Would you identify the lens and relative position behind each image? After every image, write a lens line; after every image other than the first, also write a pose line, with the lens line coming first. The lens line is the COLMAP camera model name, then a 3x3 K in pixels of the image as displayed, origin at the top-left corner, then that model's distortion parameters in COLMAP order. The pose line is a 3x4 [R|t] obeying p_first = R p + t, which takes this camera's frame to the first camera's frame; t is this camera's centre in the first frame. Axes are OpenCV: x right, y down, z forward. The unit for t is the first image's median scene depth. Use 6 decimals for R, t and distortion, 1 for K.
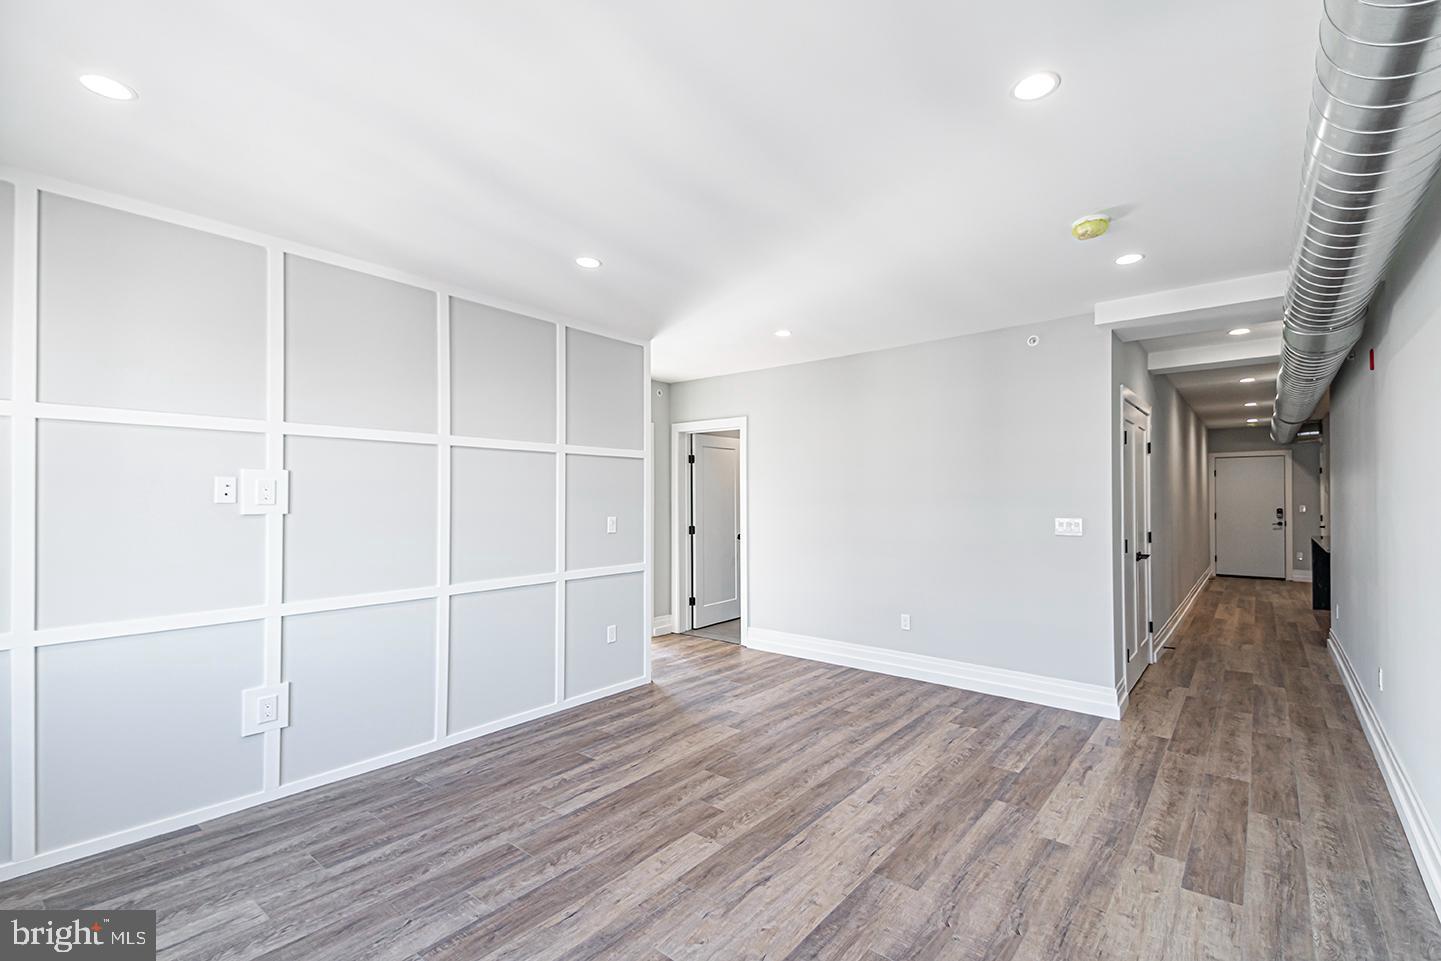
lens RADIAL K [[643.3, 0, 723.5], [0, 643.3, 484.4], [0, 0, 1]] dist [0.104946, -0.061273]
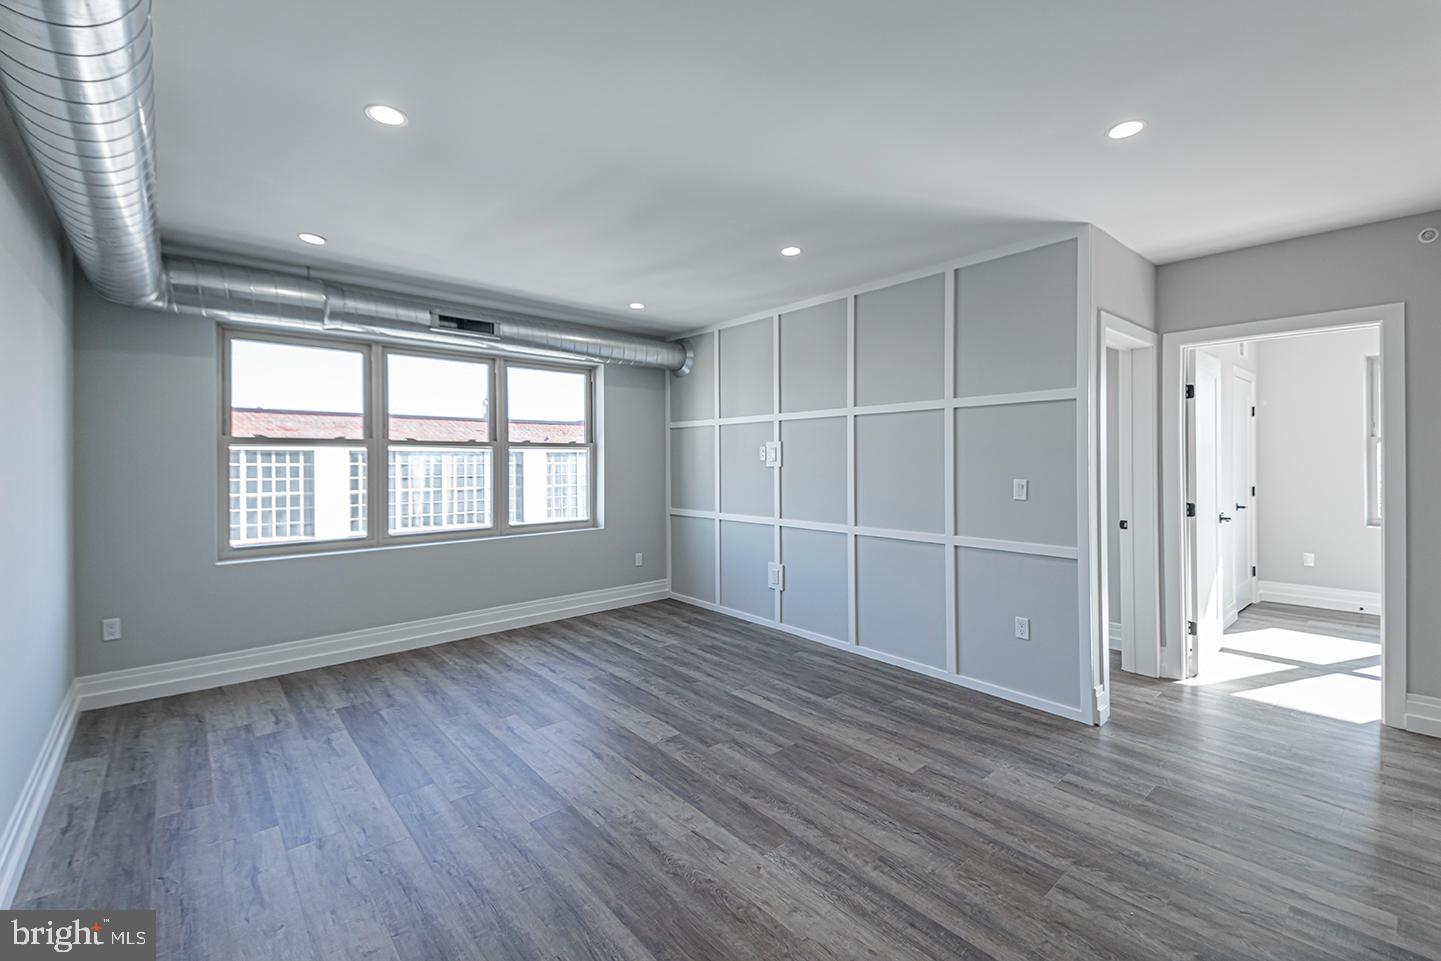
lens RADIAL K [[621.5, 0, 720.8], [0, 621.5, 475.2], [0, 0, 1]] dist [0.097798, -0.052840]
pose [[-0.193131, 0.023081, -0.980901, 0.841196], [0.028718, 0.999428, 0.017862, 0.029183], [0.980753, -0.024720, -0.193684, 1.037351]]
